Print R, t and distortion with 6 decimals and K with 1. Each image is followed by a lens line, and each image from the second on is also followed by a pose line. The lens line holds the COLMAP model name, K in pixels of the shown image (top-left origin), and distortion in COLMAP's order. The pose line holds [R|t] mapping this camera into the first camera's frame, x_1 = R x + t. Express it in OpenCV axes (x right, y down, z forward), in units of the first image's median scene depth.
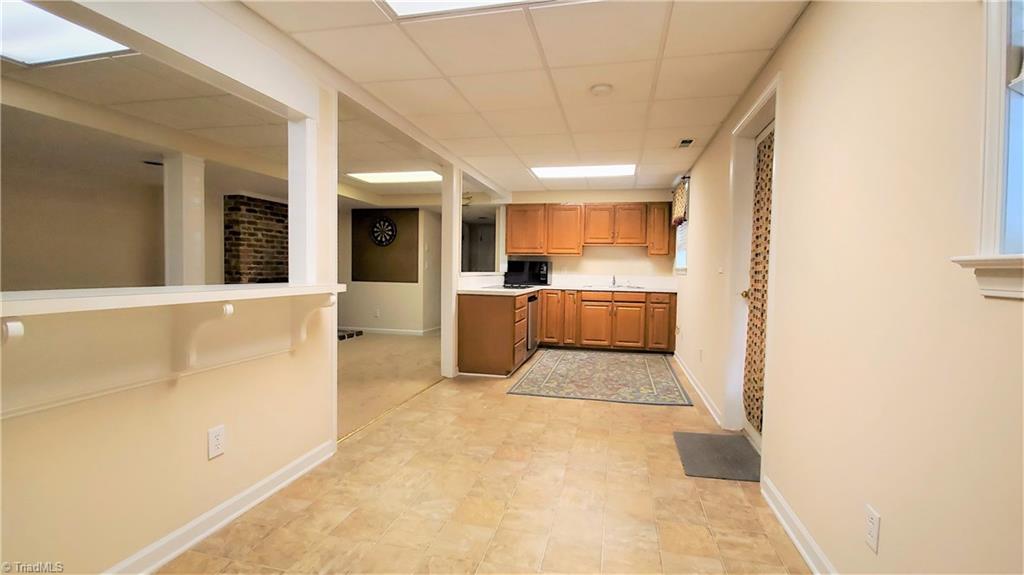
lens RADIAL K [[453.0, 0, 512.0], [0, 453.0, 287.5], [0, 0, 1]] dist [-0.000031, 0.000000]
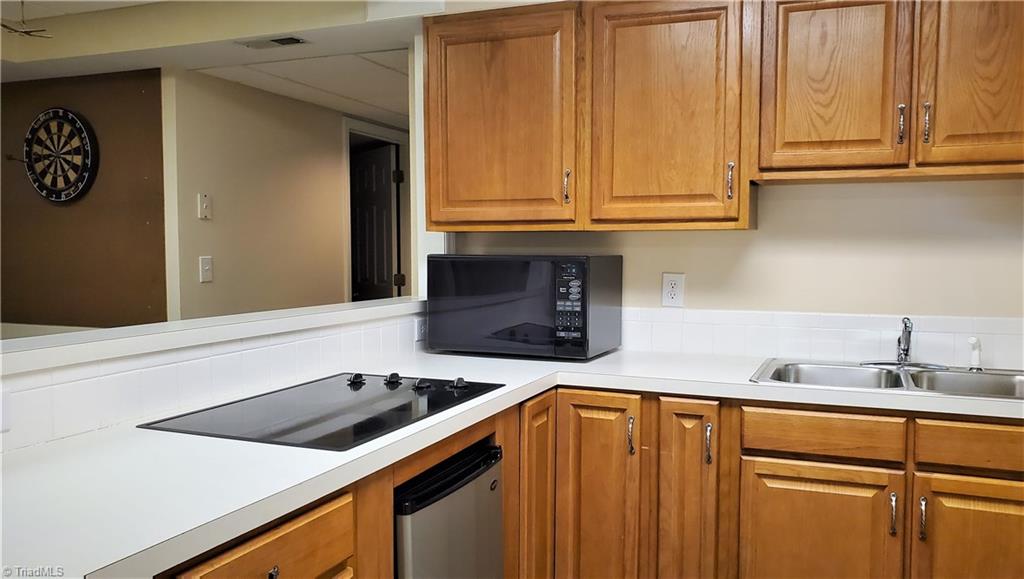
lens RADIAL K [[820.8, 0, 511.0], [0, 820.8, 300.5], [0, 0, 1]] dist [0.000948, -0.002735]
pose [[0.987783, -0.002637, -0.155813, 0.107525], [0.005769, 0.999790, 0.019655, -0.045508], [0.155728, -0.020314, 0.987591, 0.615350]]
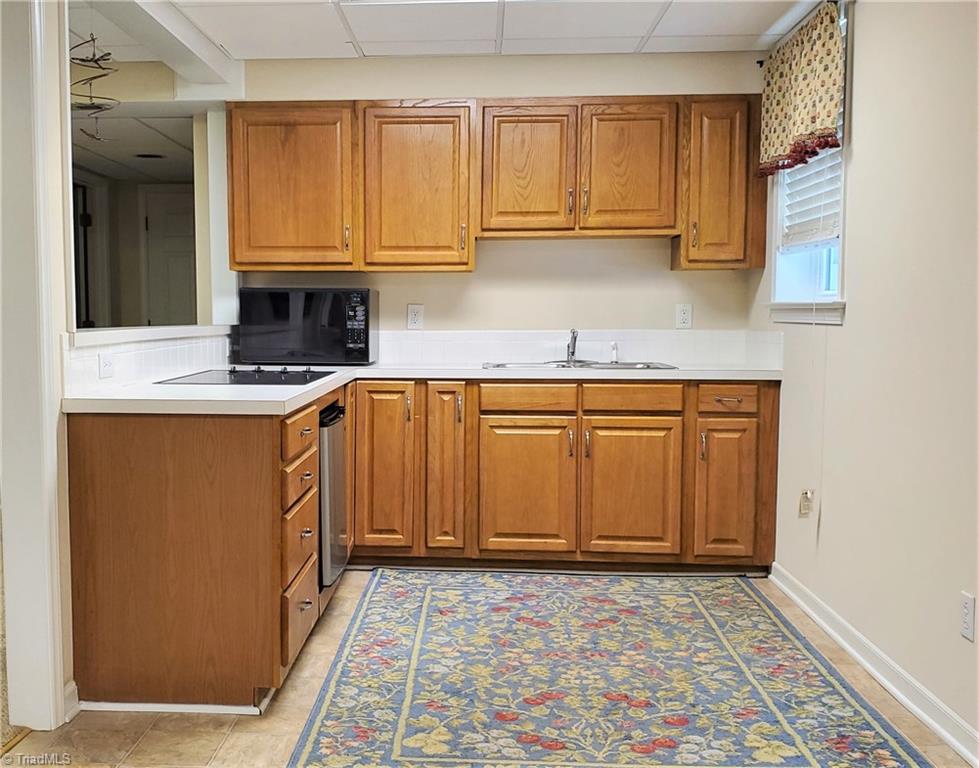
lens RADIAL K [[1062.9, 0, 384.9], [0, 1062.9, 411.3], [0, 0, 1]] dist [0.114076, -0.029545]
pose [[0.989234, -0.029211, 0.143394, -0.019110], [0.021380, 0.998210, 0.055856, -0.014385], [-0.144769, -0.052189, 0.988088, 0.272507]]
